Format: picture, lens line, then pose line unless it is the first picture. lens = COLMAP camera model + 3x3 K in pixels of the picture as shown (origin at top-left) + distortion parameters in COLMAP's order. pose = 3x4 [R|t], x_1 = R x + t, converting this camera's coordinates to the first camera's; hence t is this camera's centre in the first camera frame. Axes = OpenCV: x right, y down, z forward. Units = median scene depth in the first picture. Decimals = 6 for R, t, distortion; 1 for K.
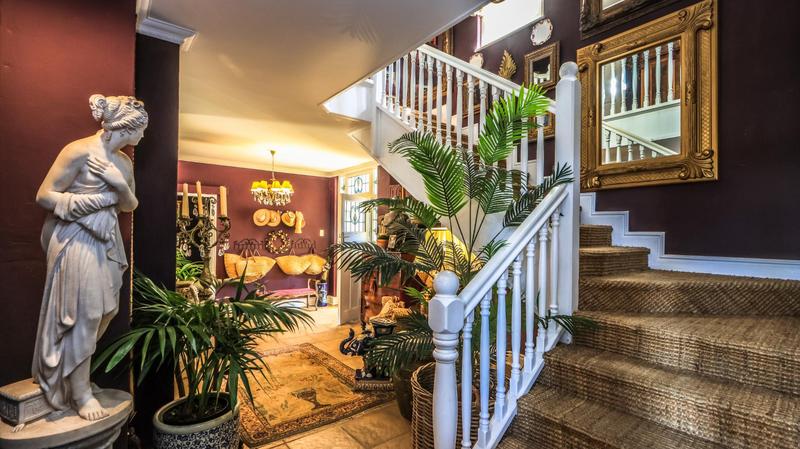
lens RADIAL K [[368.3, 0, 400.3], [0, 368.3, 227.6], [0, 0, 1]] dist [0.001100, 0.000088]
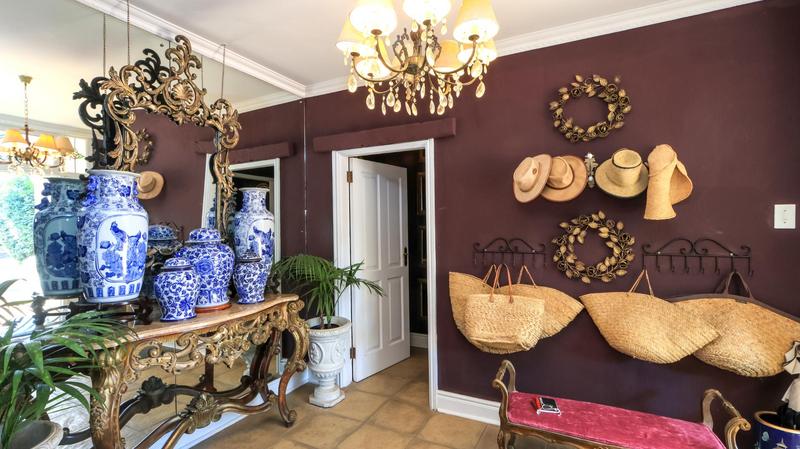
lens RADIAL K [[368.3, 0, 400.3], [0, 368.3, 222.7], [0, 0, 1]] dist [0.001100, 0.000088]
pose [[0.426743, -0.031144, -0.903836, -0.102099], [0.026348, 0.999411, -0.021997, 0.019179], [0.903989, -0.014427, 0.427312, 0.700970]]
